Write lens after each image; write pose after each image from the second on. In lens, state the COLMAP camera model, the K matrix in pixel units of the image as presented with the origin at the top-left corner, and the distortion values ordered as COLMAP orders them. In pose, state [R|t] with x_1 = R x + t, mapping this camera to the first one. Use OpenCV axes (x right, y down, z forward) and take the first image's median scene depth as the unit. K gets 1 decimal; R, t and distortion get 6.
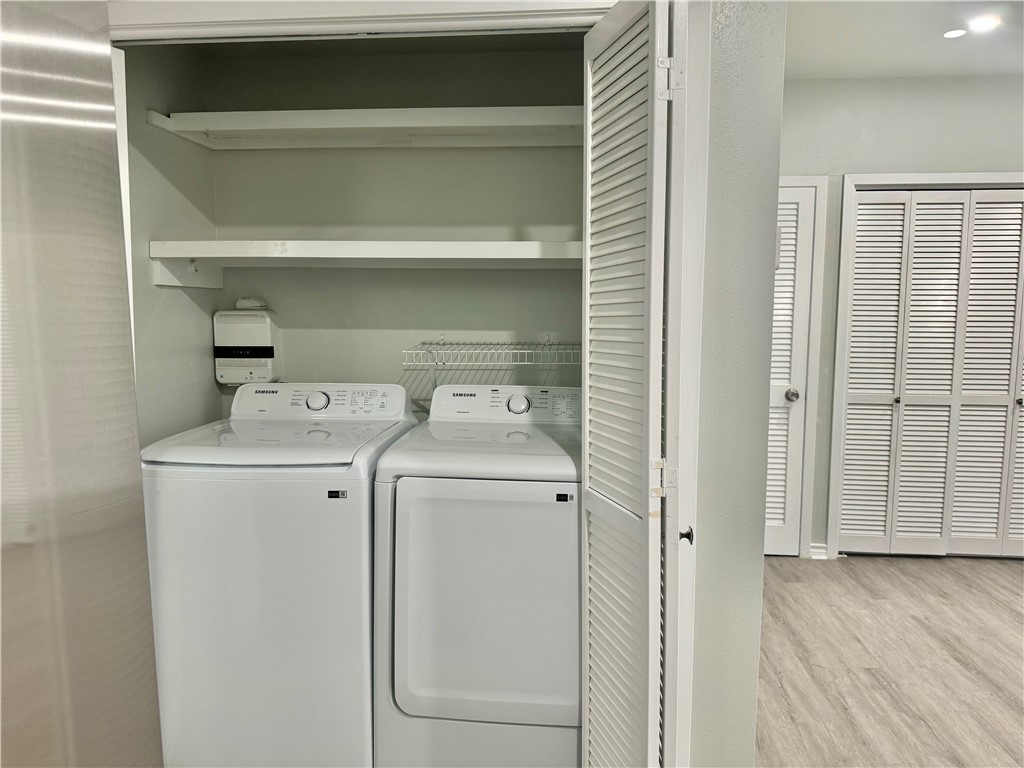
lens RADIAL K [[723.9, 0, 521.8], [0, 723.9, 391.2], [0, 0, 1]] dist [0.033222, -0.035145]
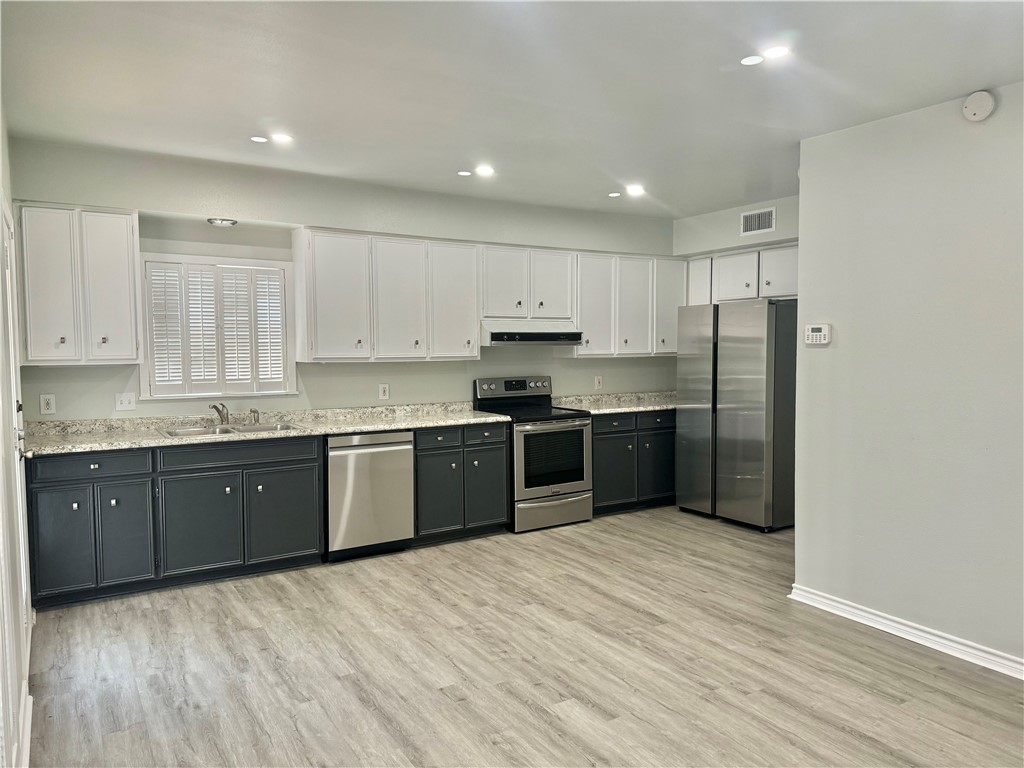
lens RADIAL K [[723.9, 0, 515.4], [0, 723.9, 382.6], [0, 0, 1]] dist [0.033222, -0.035145]
pose [[-0.796594, 0.038055, -0.603316, 1.127130], [-0.059323, 0.988279, 0.140664, -0.143063], [0.601597, 0.147842, -0.784999, 1.034927]]
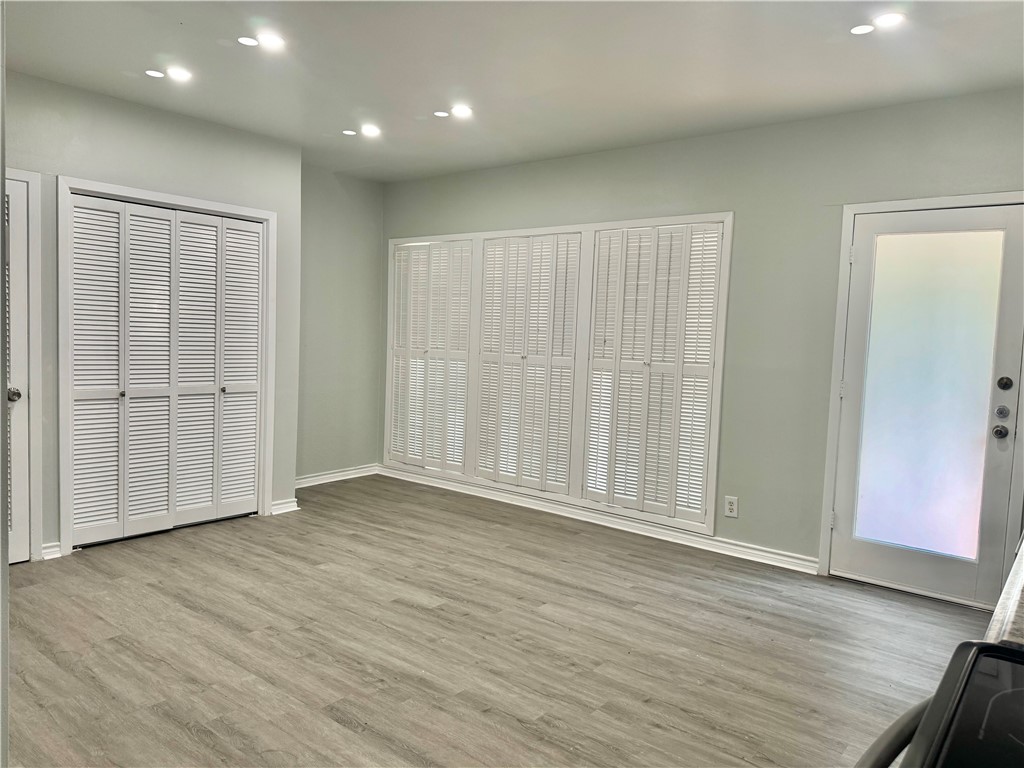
lens RADIAL K [[723.9, 0, 510.5], [0, 723.9, 379.0], [0, 0, 1]] dist [0.033222, -0.035145]
pose [[0.562164, -0.036854, 0.826204, -0.055488], [0.051671, 0.998620, 0.009386, 0.010127], [-0.825410, 0.037414, 0.563293, -0.087651]]
